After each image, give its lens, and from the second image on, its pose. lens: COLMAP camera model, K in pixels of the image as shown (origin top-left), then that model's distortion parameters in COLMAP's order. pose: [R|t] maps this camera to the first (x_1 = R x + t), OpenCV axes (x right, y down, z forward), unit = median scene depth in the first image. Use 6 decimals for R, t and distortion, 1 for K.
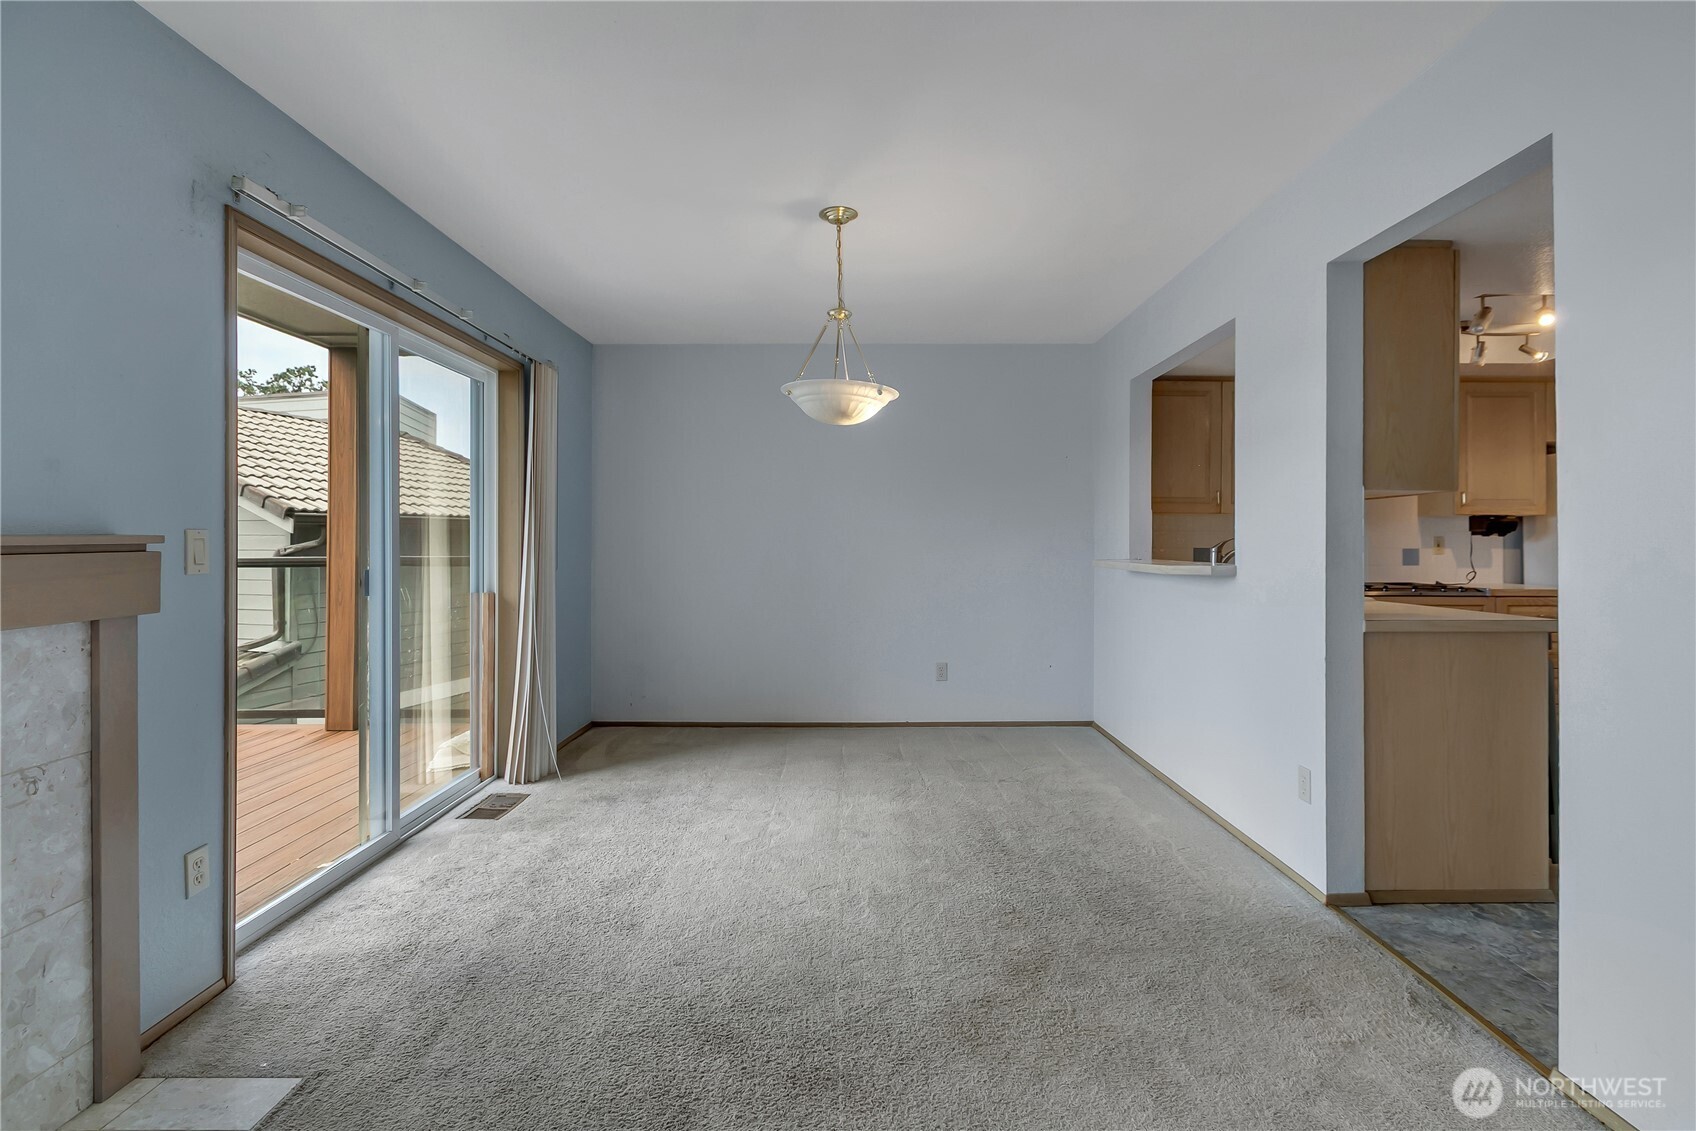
lens RADIAL K [[787.1, 0, 854.4], [0, 787.1, 547.4], [0, 0, 1]] dist [0.002573, -0.001580]
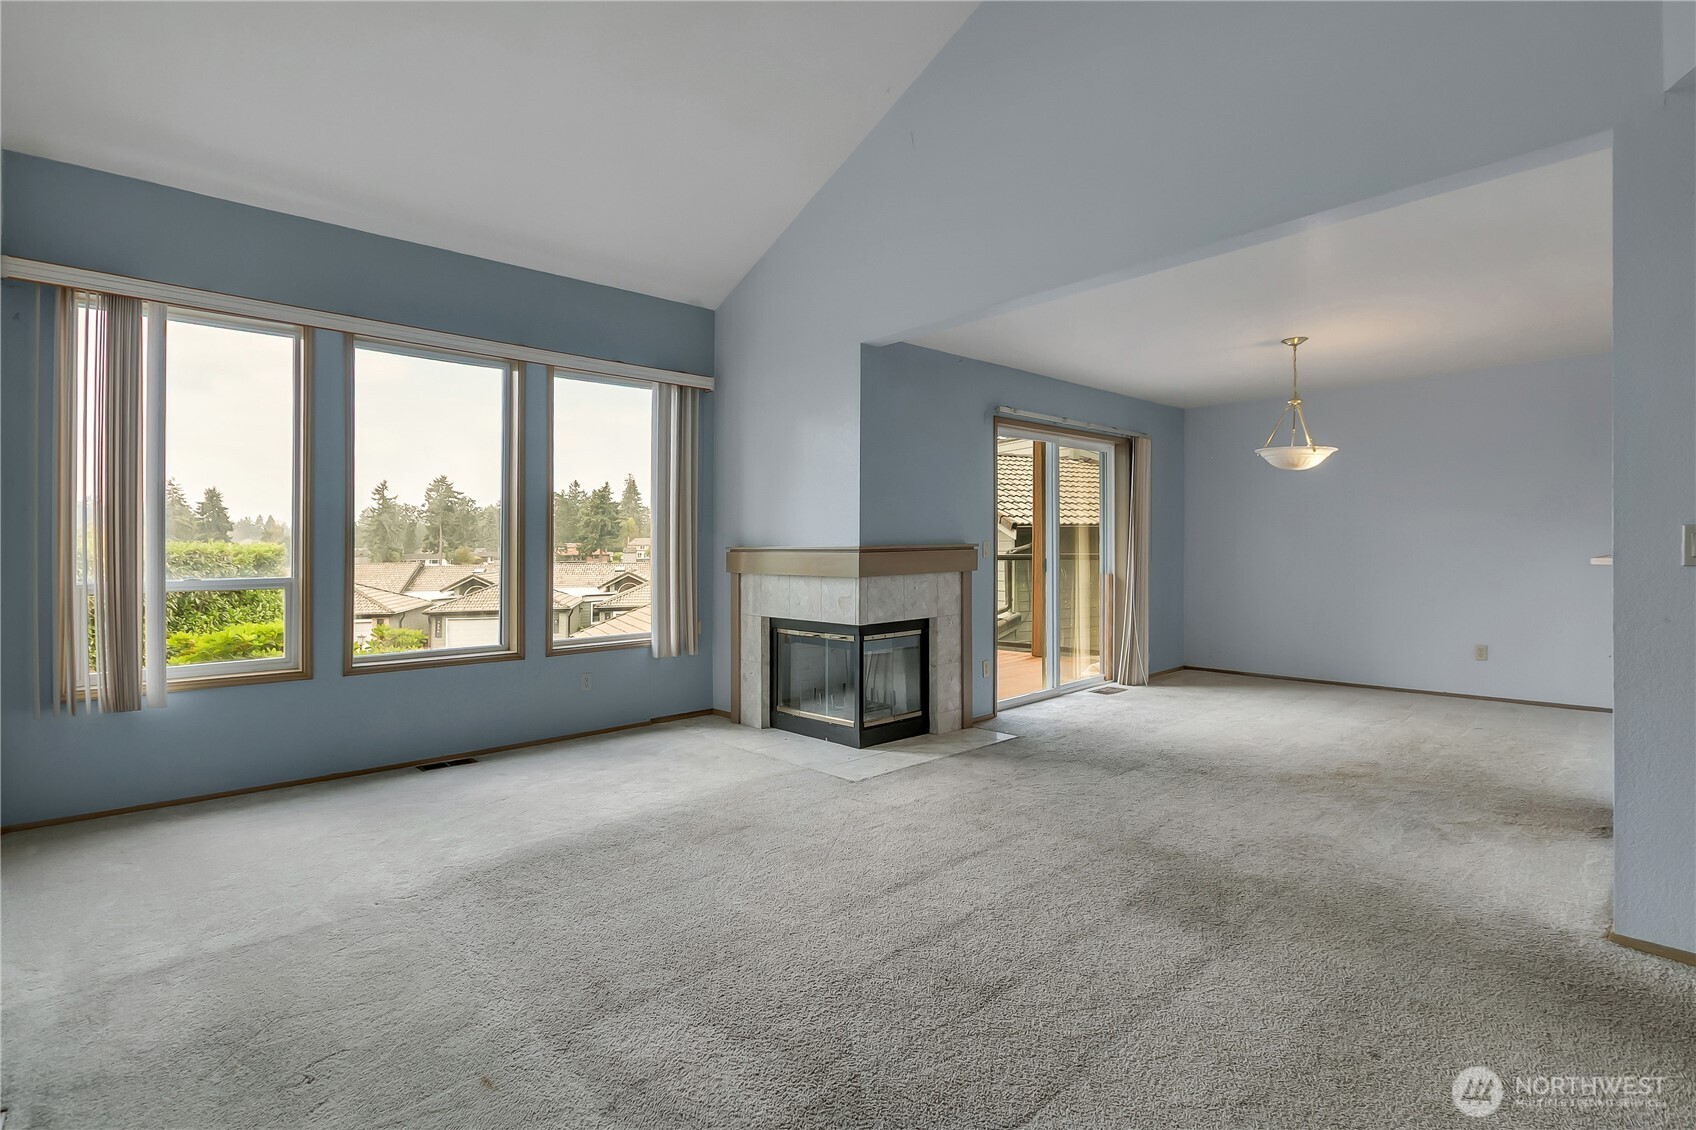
lens RADIAL K [[787.1, 0, 856.5], [0, 787.1, 558.7], [0, 0, 1]] dist [0.002573, -0.001580]
pose [[0.682359, 0.004592, -0.731003, 0.419737], [0.004444, 0.999936, 0.010429, 0.003019], [0.731004, -0.010365, 0.682295, -0.585733]]
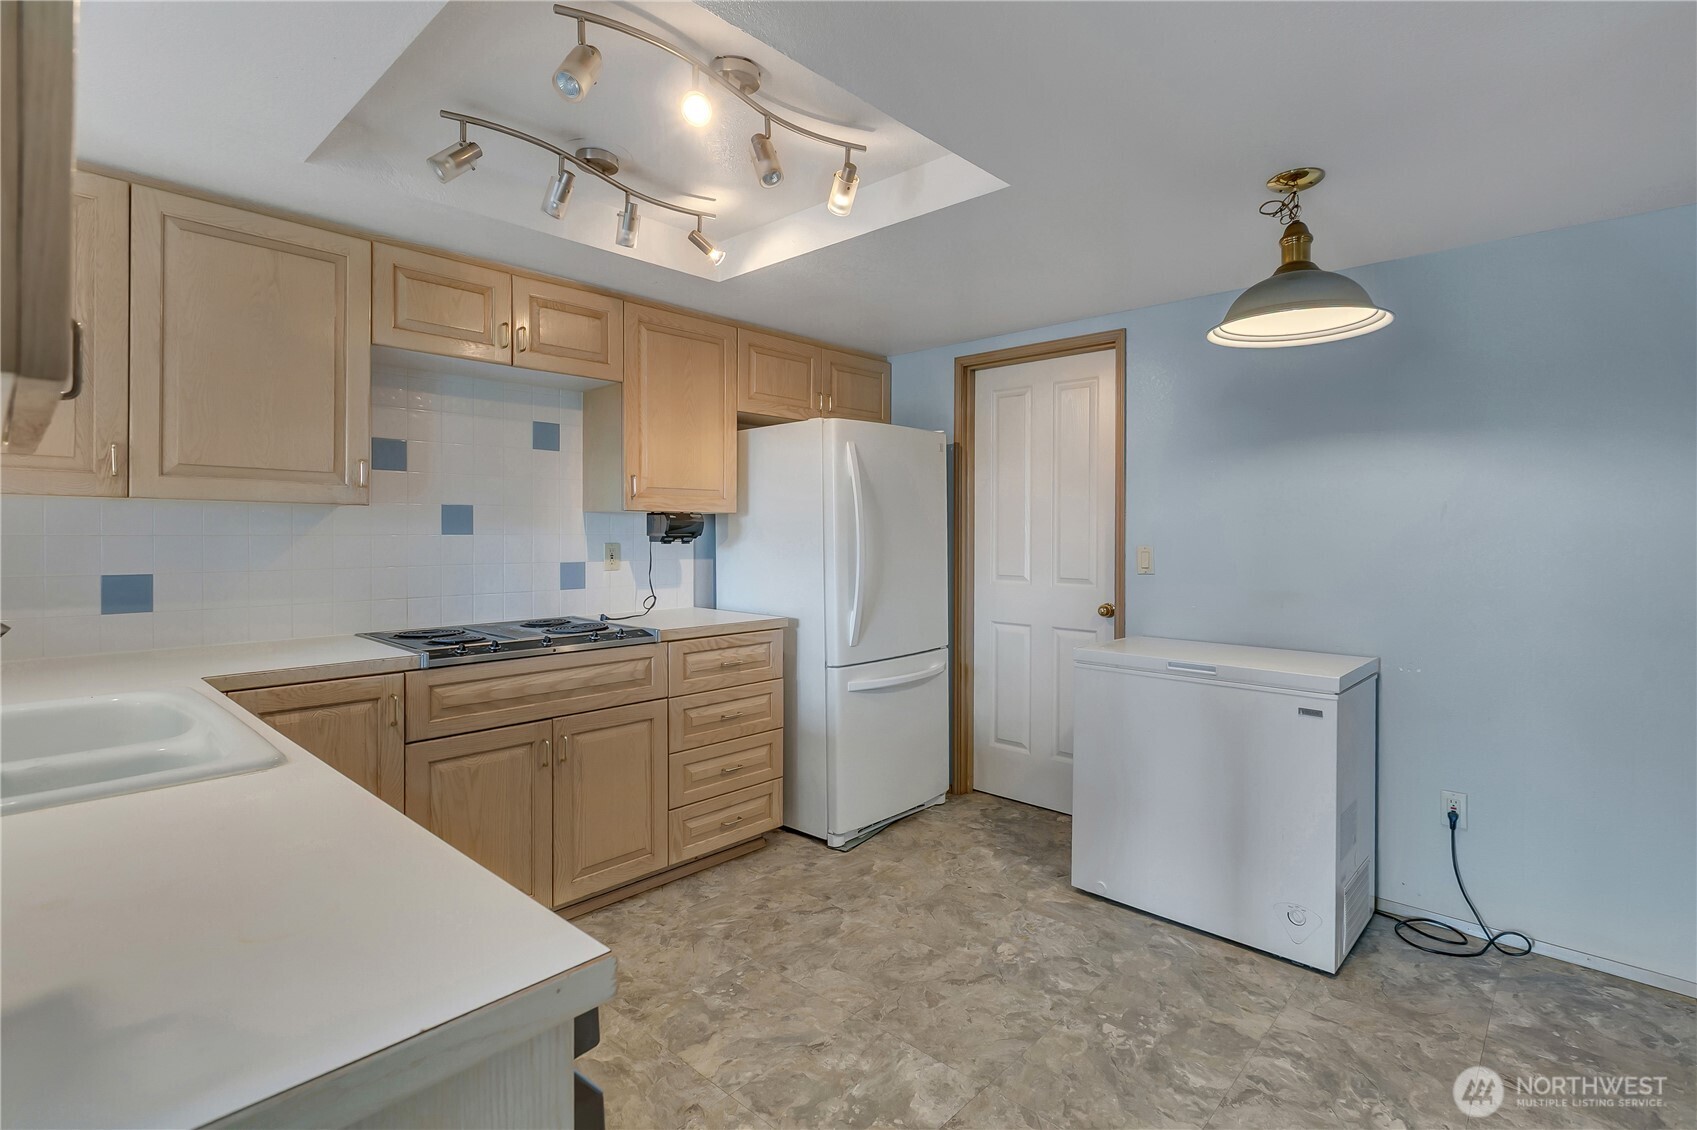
lens RADIAL K [[803.8, 0, 861.6], [0, 803.8, 531.6], [0, 0, 1]] dist [0.004164, 0.000376]
pose [[0.675538, 0.001265, 0.737324, 0.494028], [0.000333, 0.999998, -0.002021, -0.027403], [-0.737325, 0.001610, 0.675536, 0.502736]]
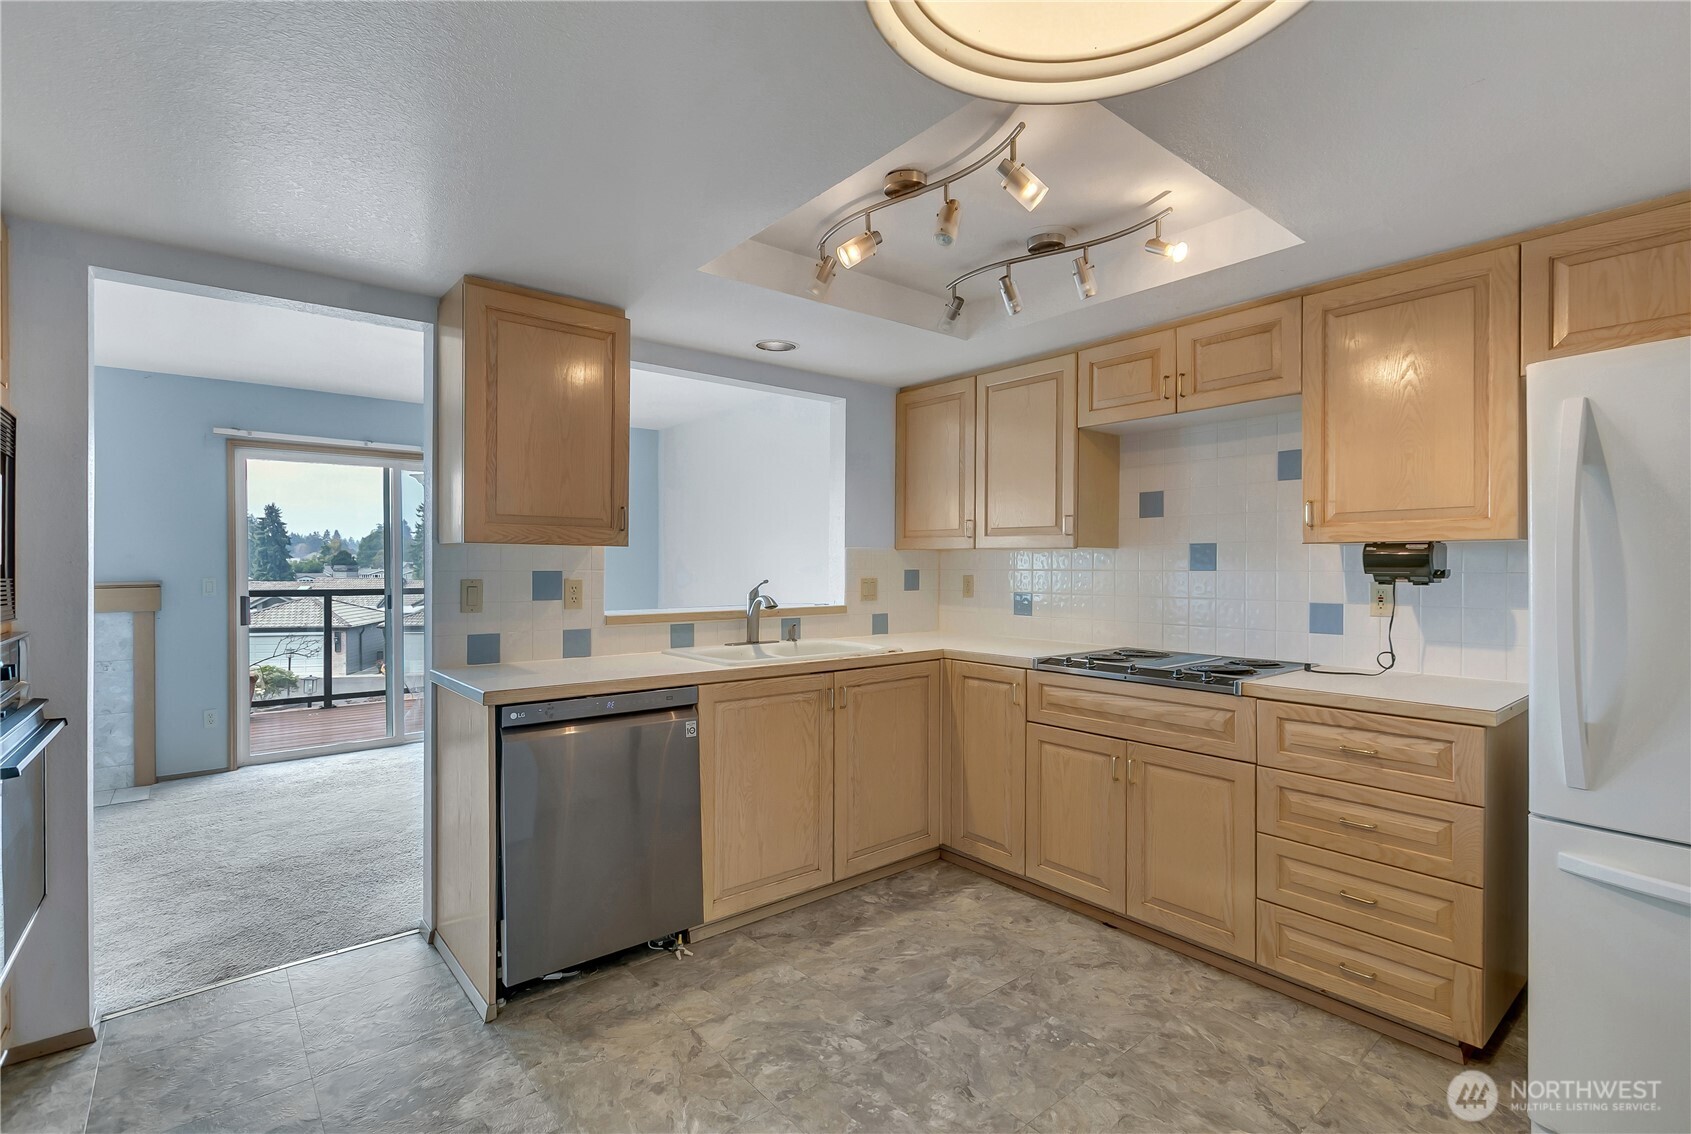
lens RADIAL K [[784.8, 0, 849.8], [0, 784.8, 566.3], [0, 0, 1]] dist [0.002573, -0.001580]
pose [[0.636460, 0.000521, -0.771309, 1.167969], [-0.001425, 0.999999, -0.000501, -0.029758], [0.771308, 0.001418, 0.636460, 0.500399]]
